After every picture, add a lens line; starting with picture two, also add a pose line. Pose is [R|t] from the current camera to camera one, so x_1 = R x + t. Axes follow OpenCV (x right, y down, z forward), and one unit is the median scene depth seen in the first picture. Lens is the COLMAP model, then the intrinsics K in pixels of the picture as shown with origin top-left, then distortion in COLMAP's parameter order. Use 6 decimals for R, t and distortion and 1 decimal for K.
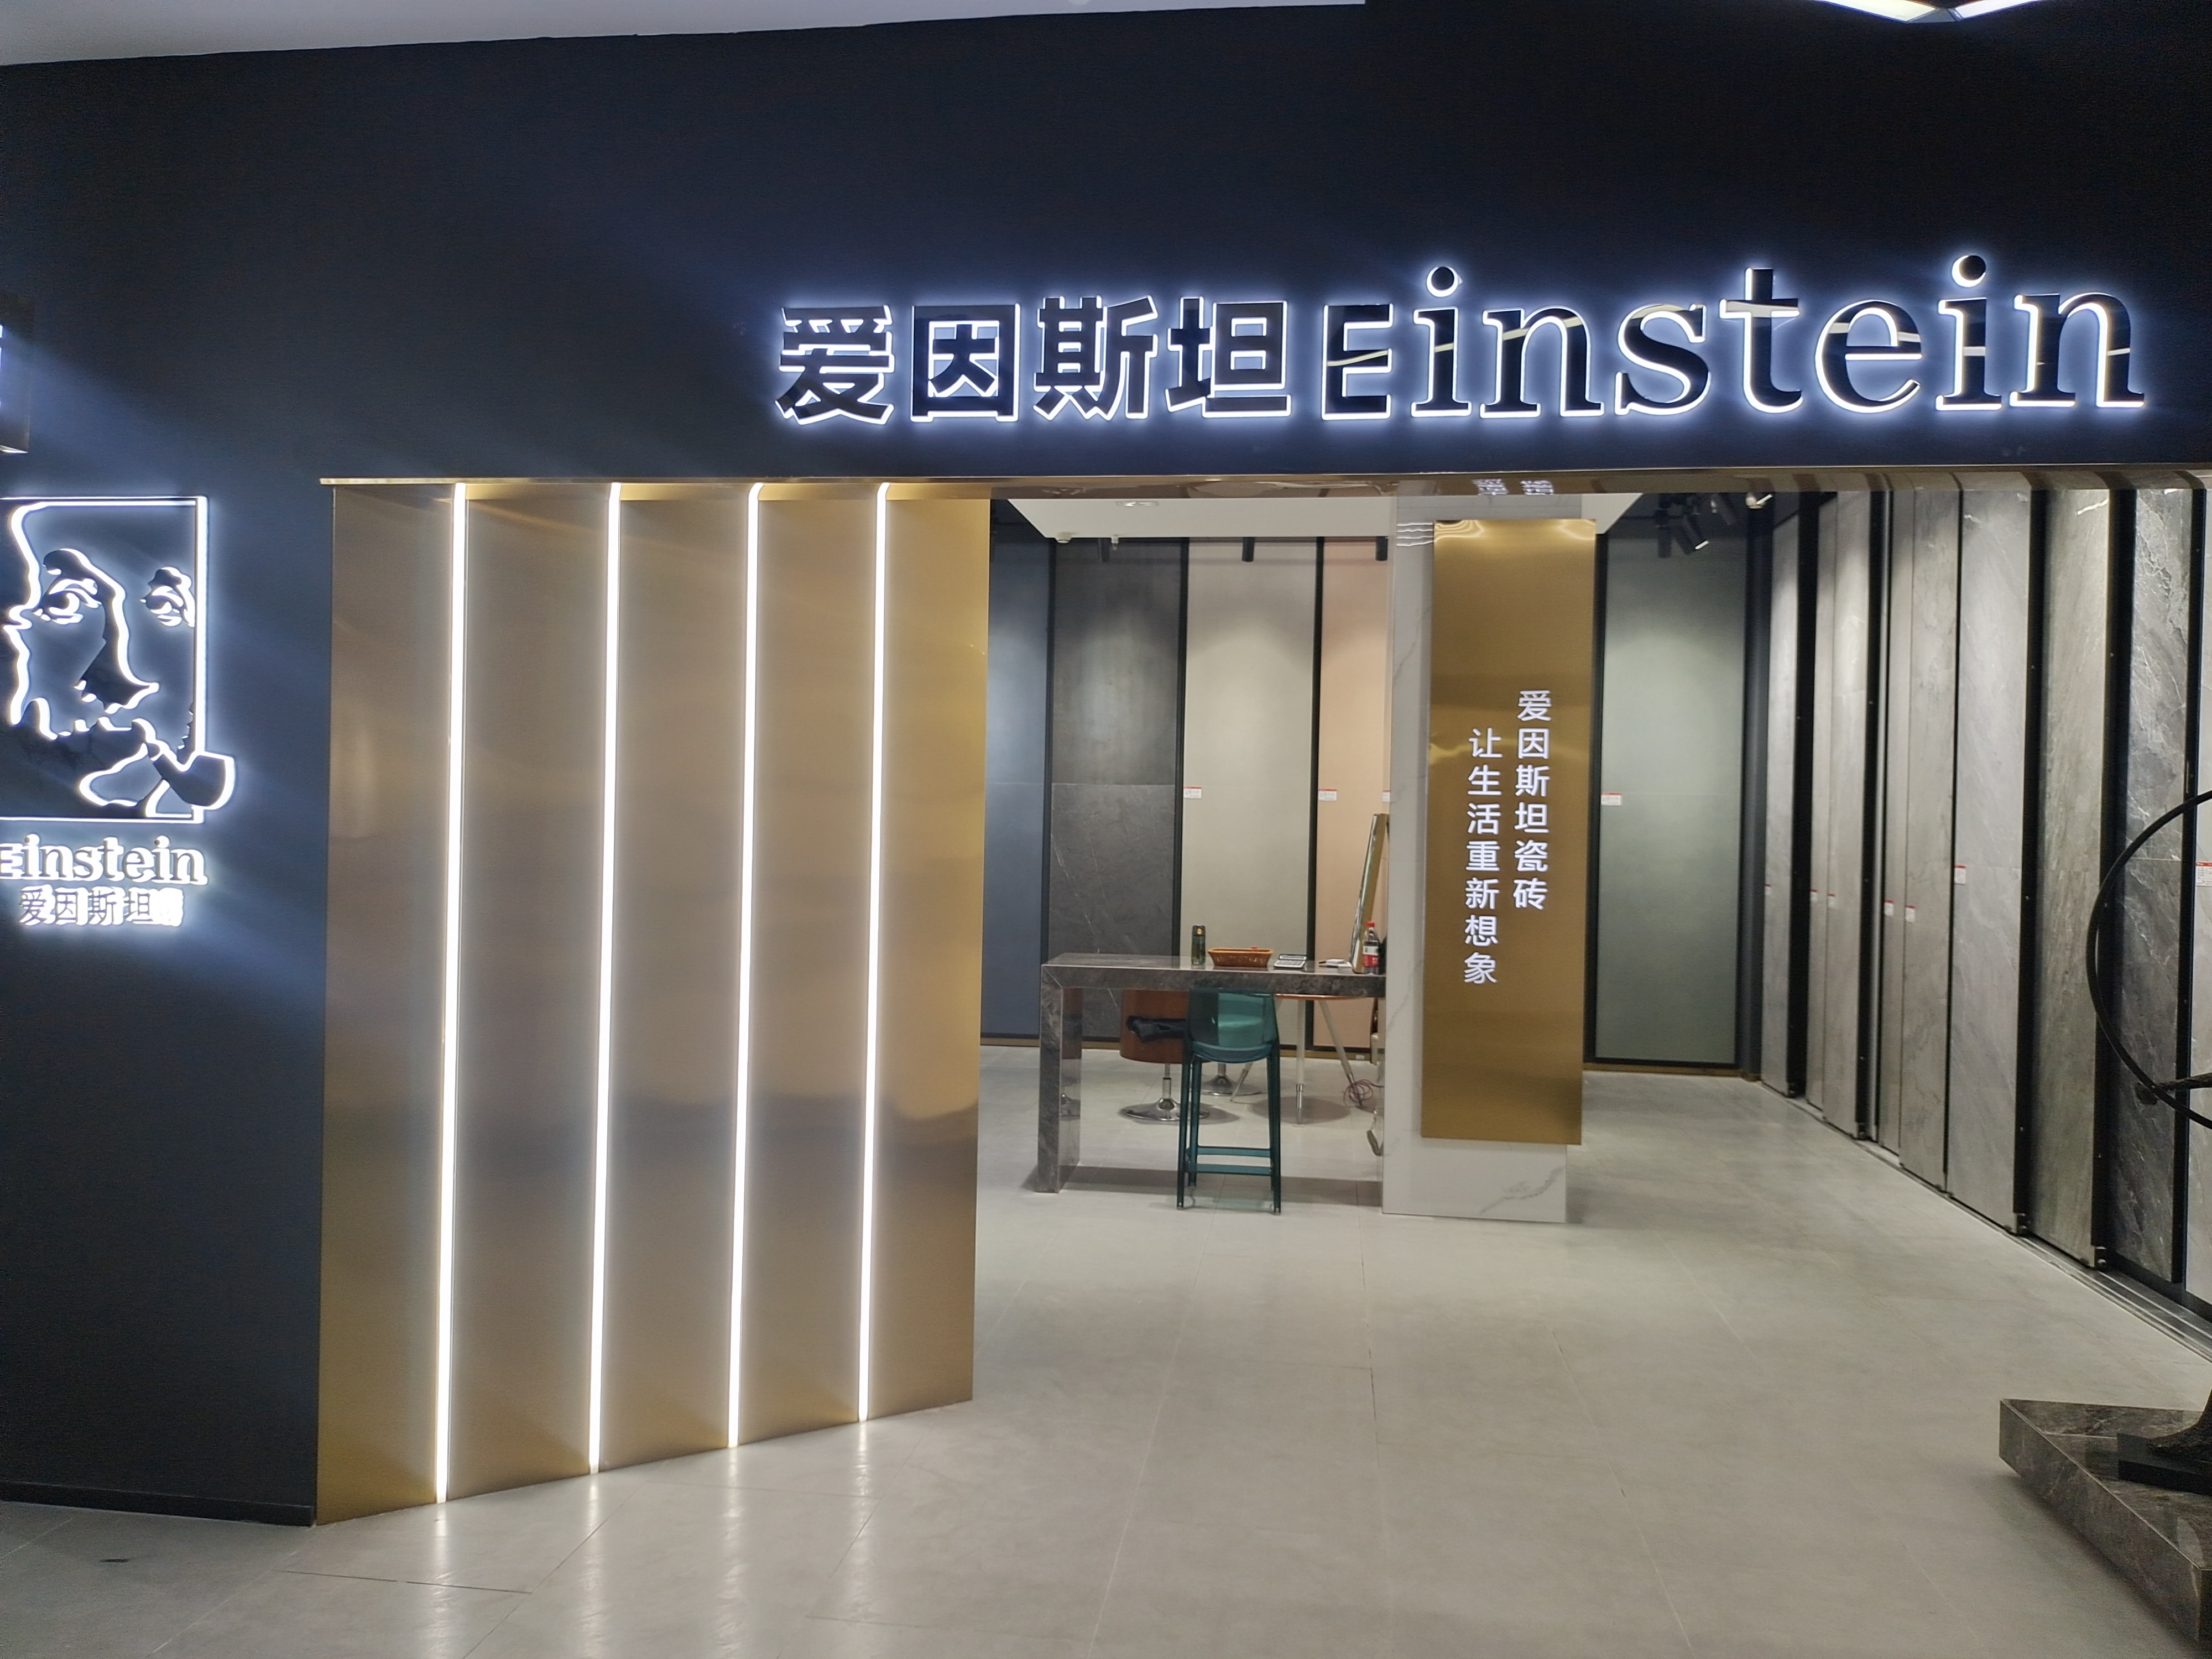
lens RADIAL K [[1614.2, 0, 1115.4], [0, 1614.2, 823.1], [0, 0, 1]] dist [0.051729, -0.014978]
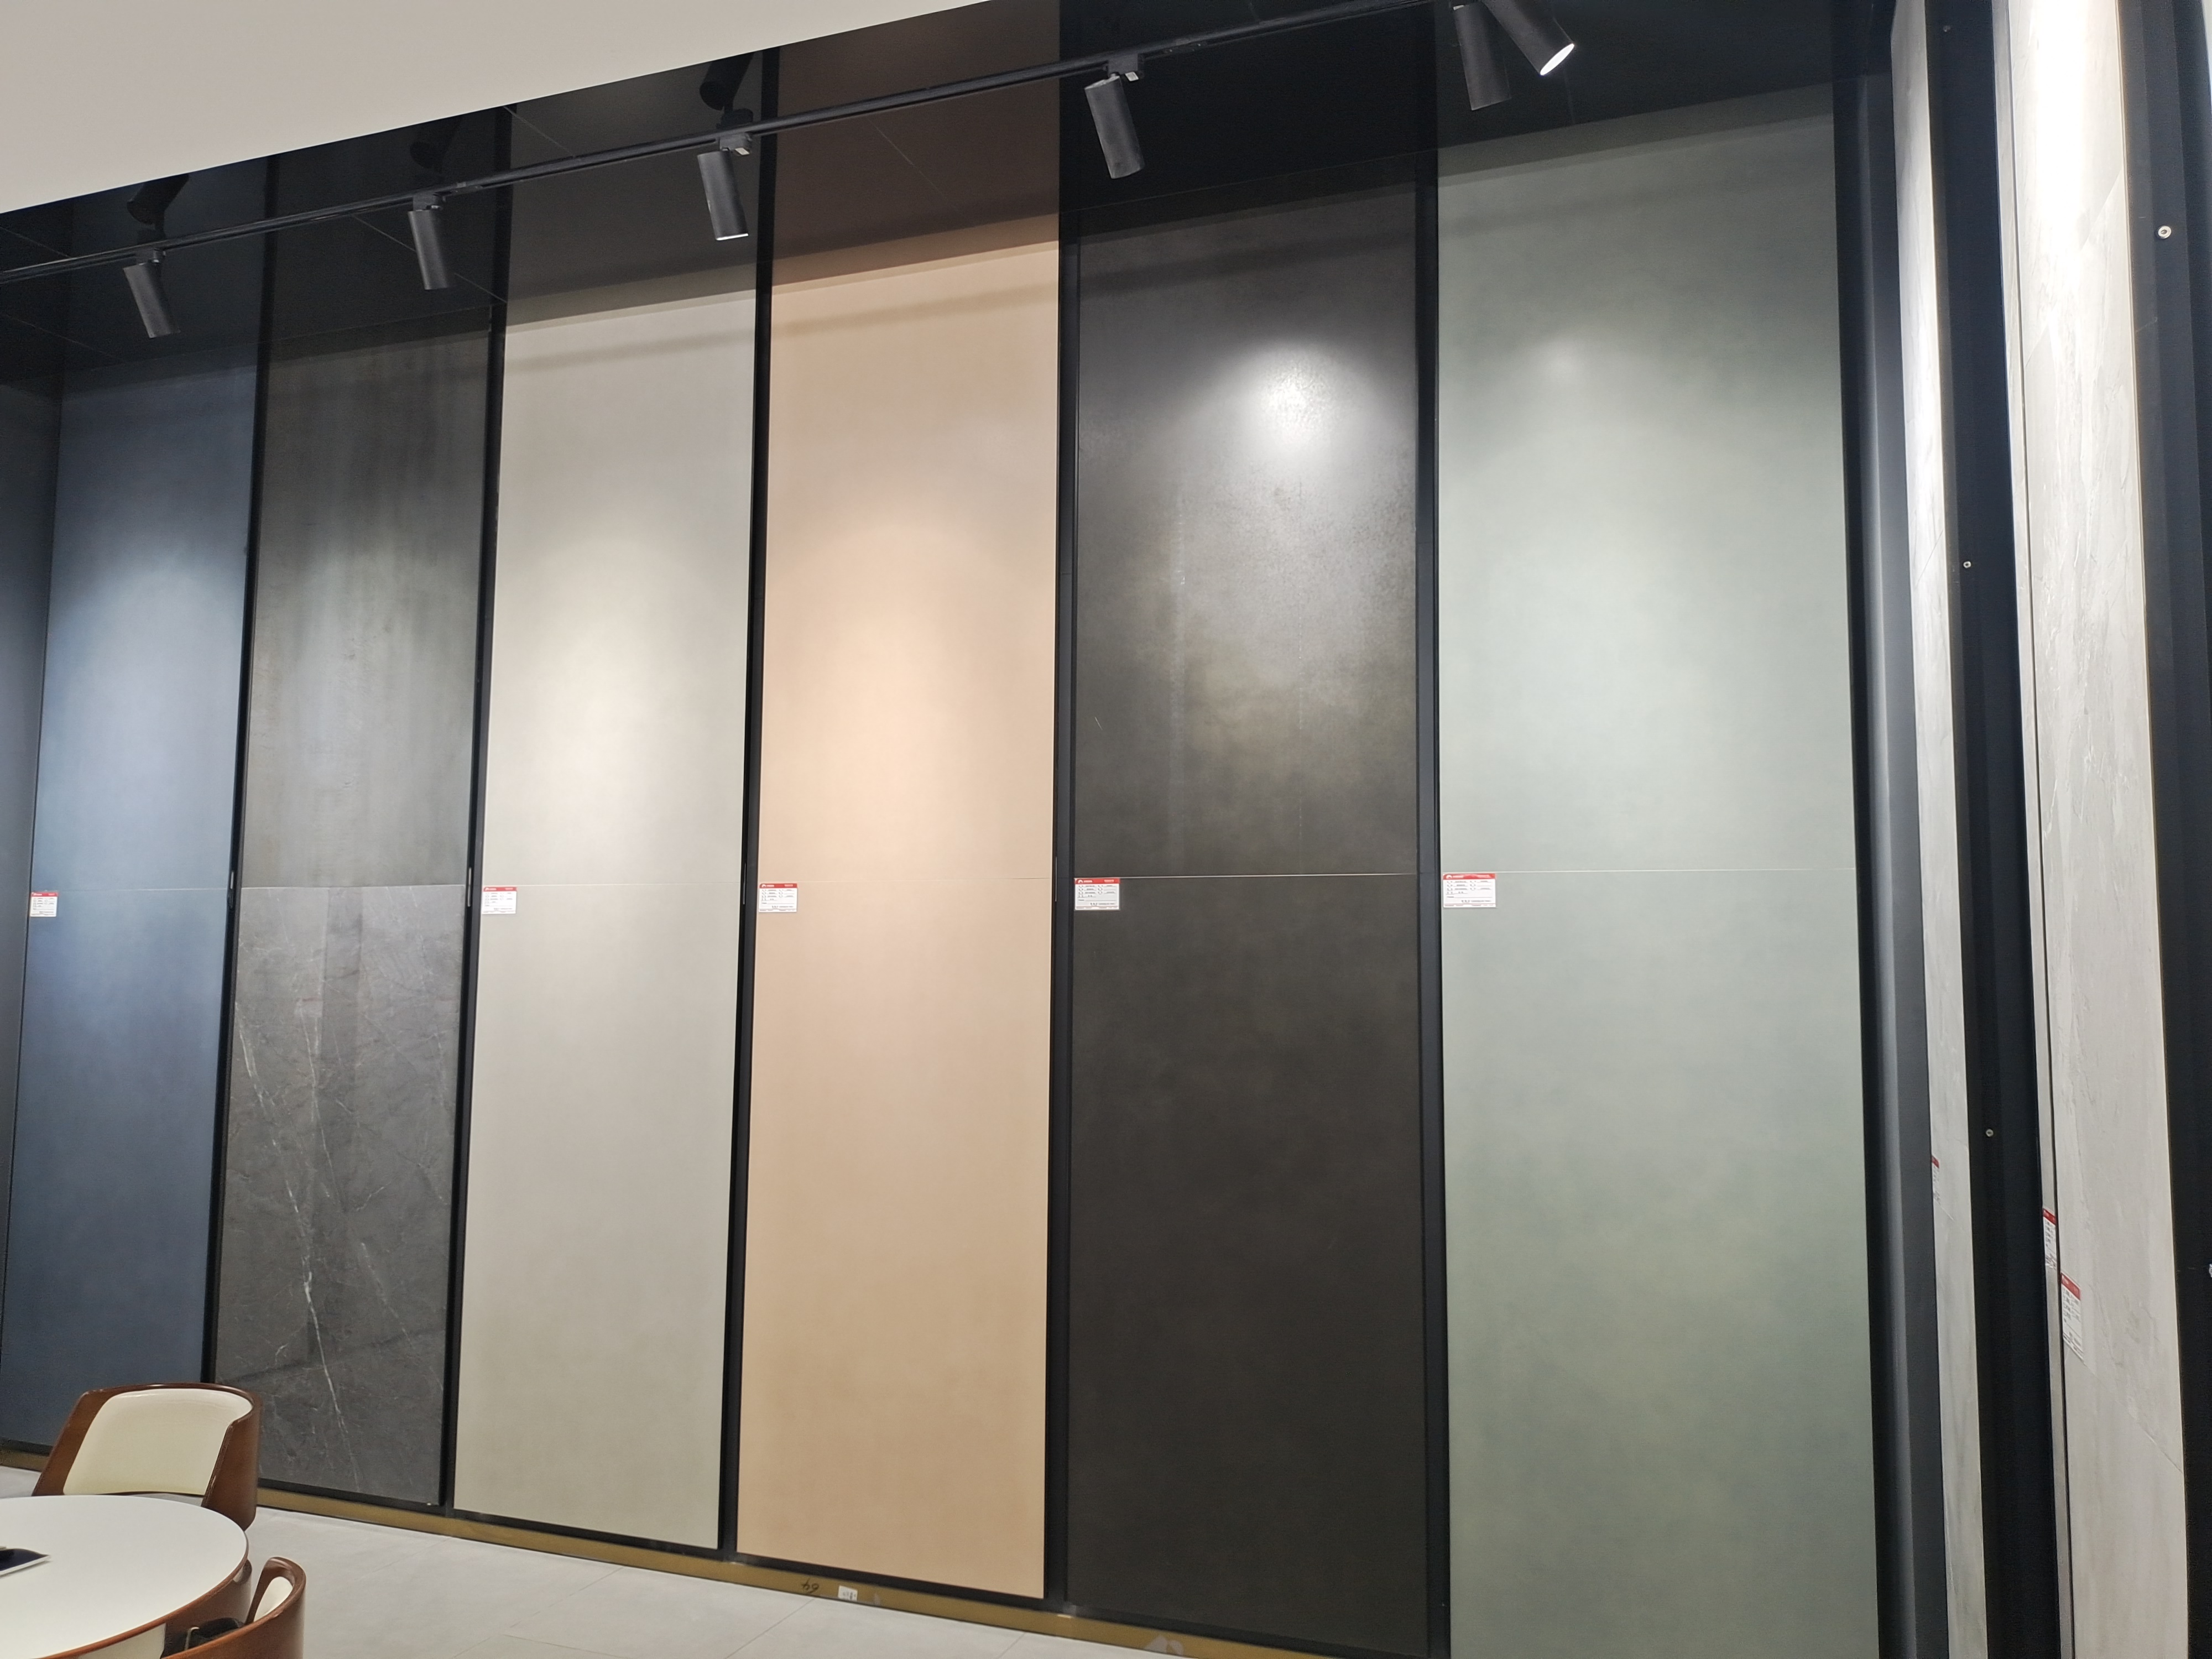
lens RADIAL K [[1614.2, 0, 1117.6], [0, 1614.2, 833.7], [0, 0, 1]] dist [0.051729, -0.014978]
pose [[0.974871, -0.030320, -0.220696, 0.502808], [0.011396, 0.996185, -0.086518, 0.003823], [0.222477, 0.081829, 0.971498, 1.045989]]
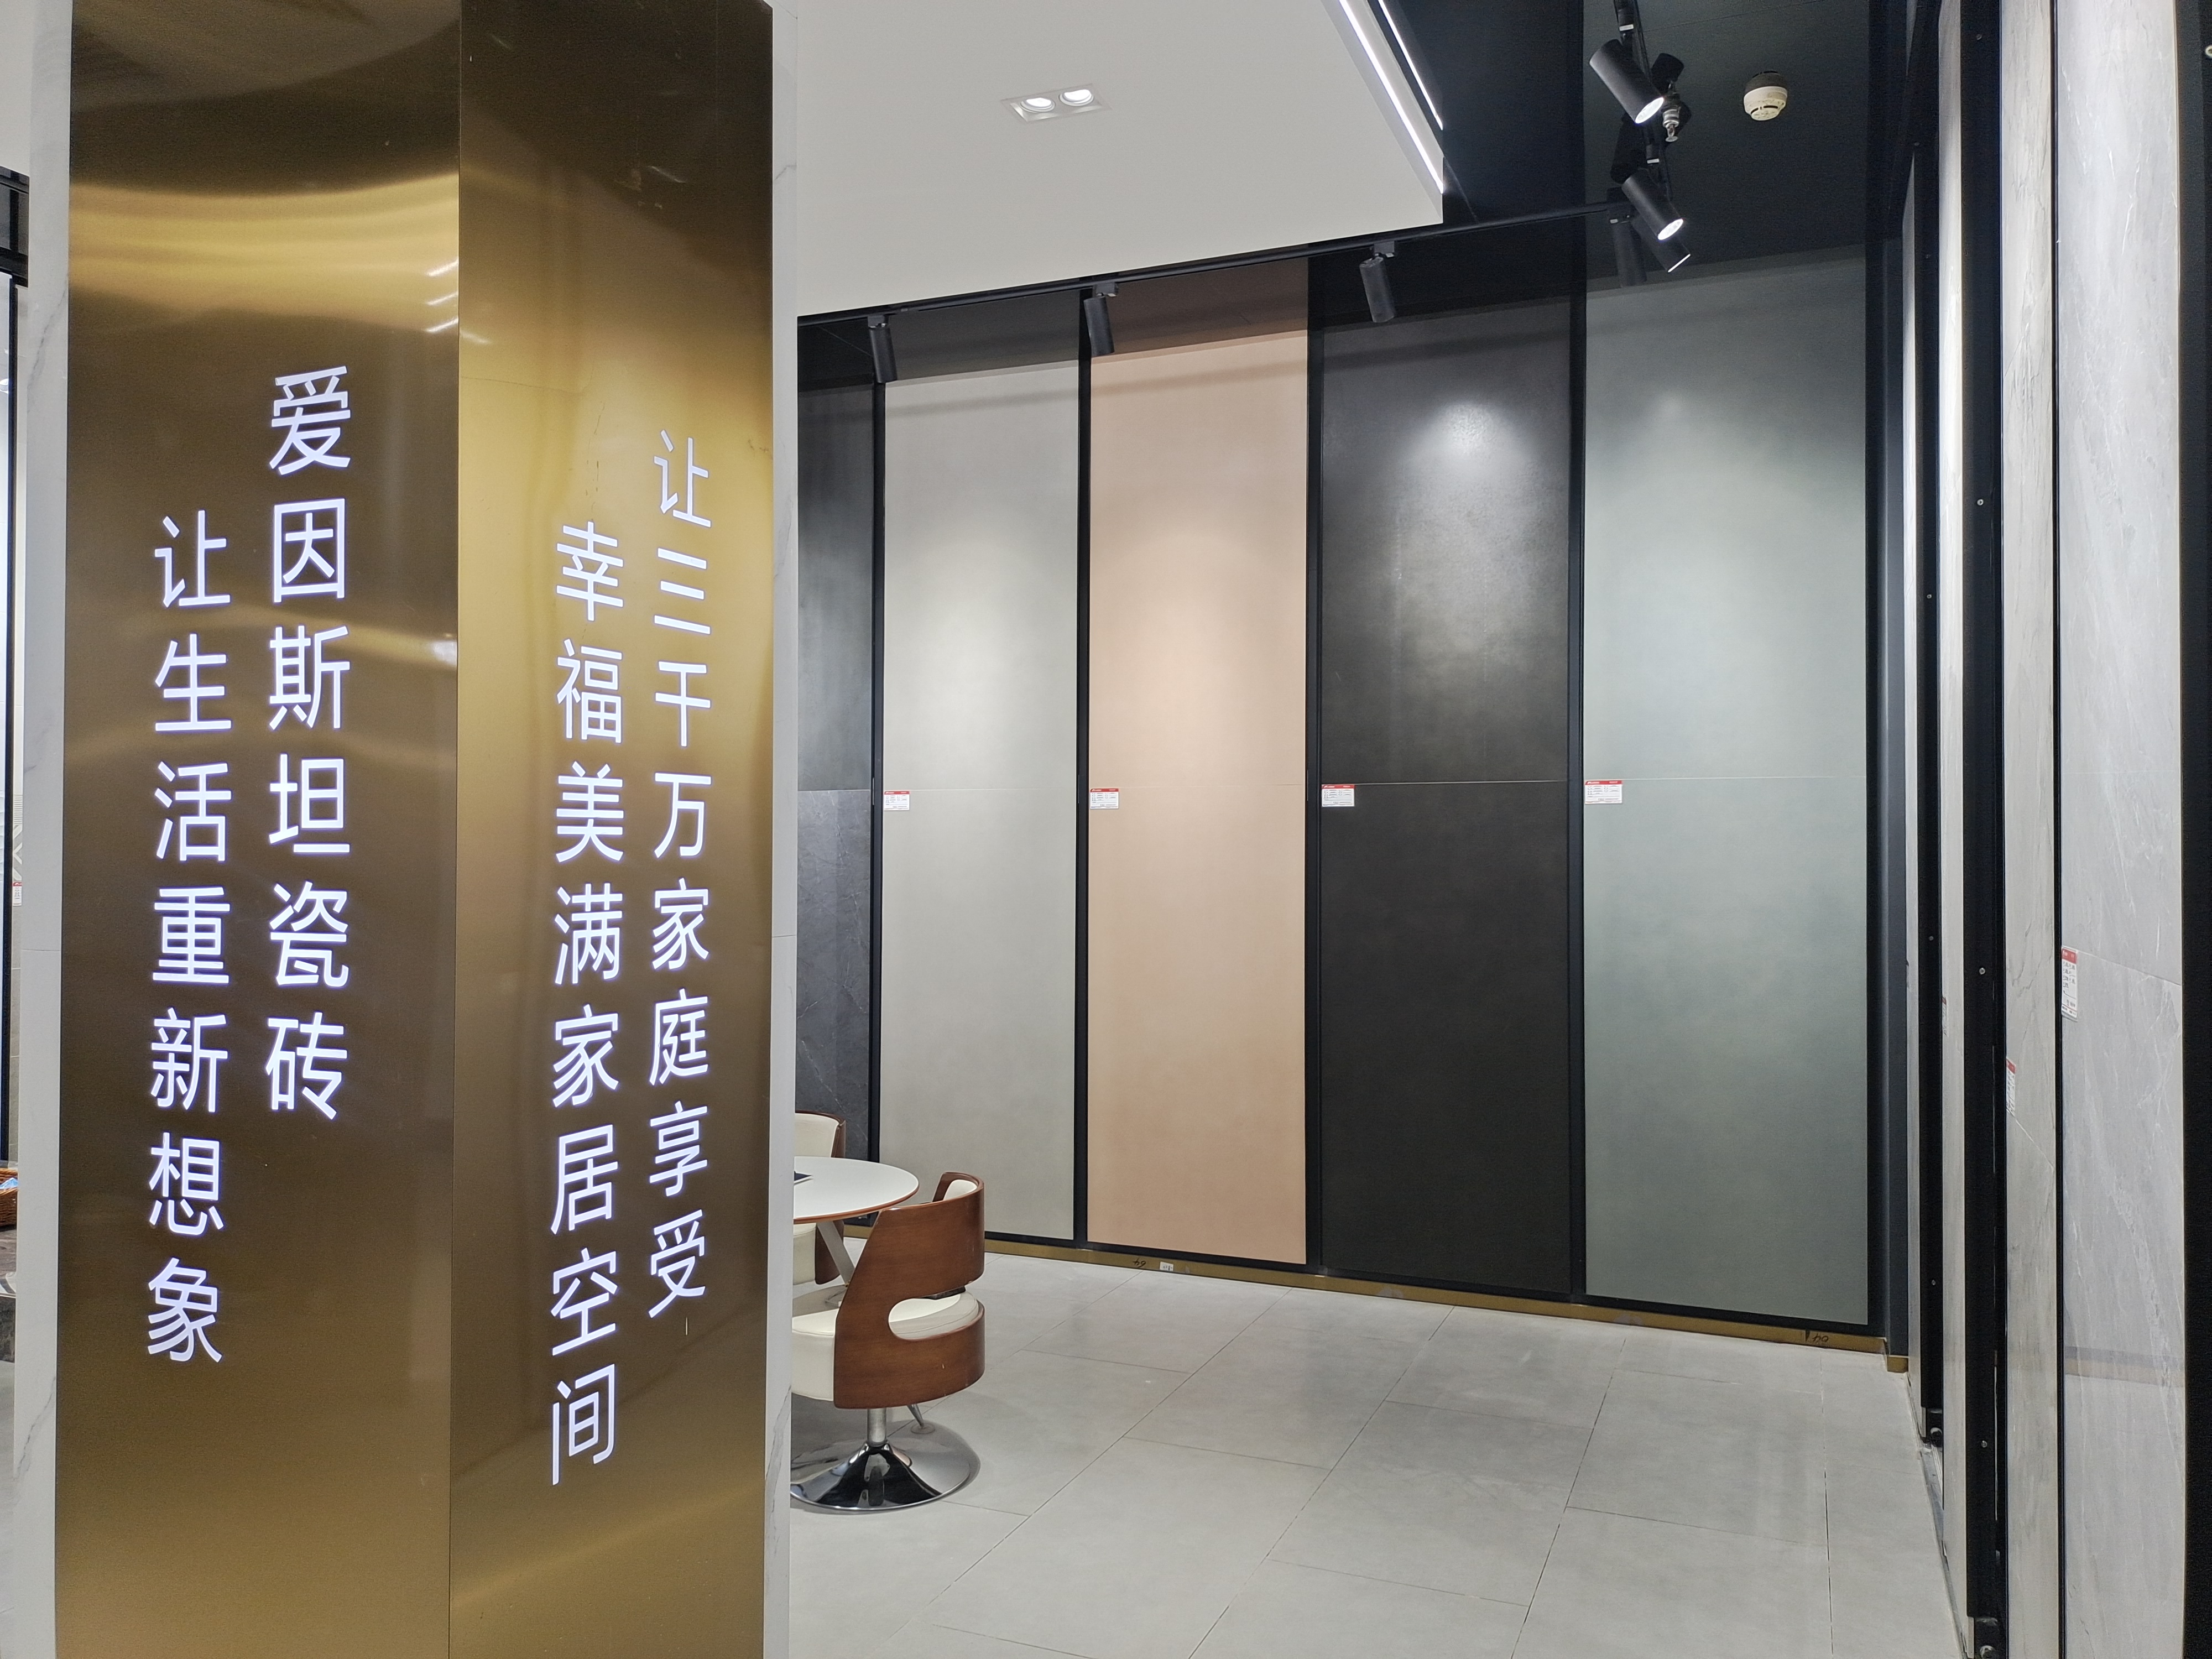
lens RADIAL K [[1614.2, 0, 1115.3], [0, 1614.2, 832.1], [0, 0, 1]] dist [0.051729, -0.014978]
pose [[0.964628, -0.019971, -0.262858, 0.473701], [0.015189, 0.999680, -0.020213, 0.009852], [0.263178, 0.015505, 0.964623, 0.751709]]
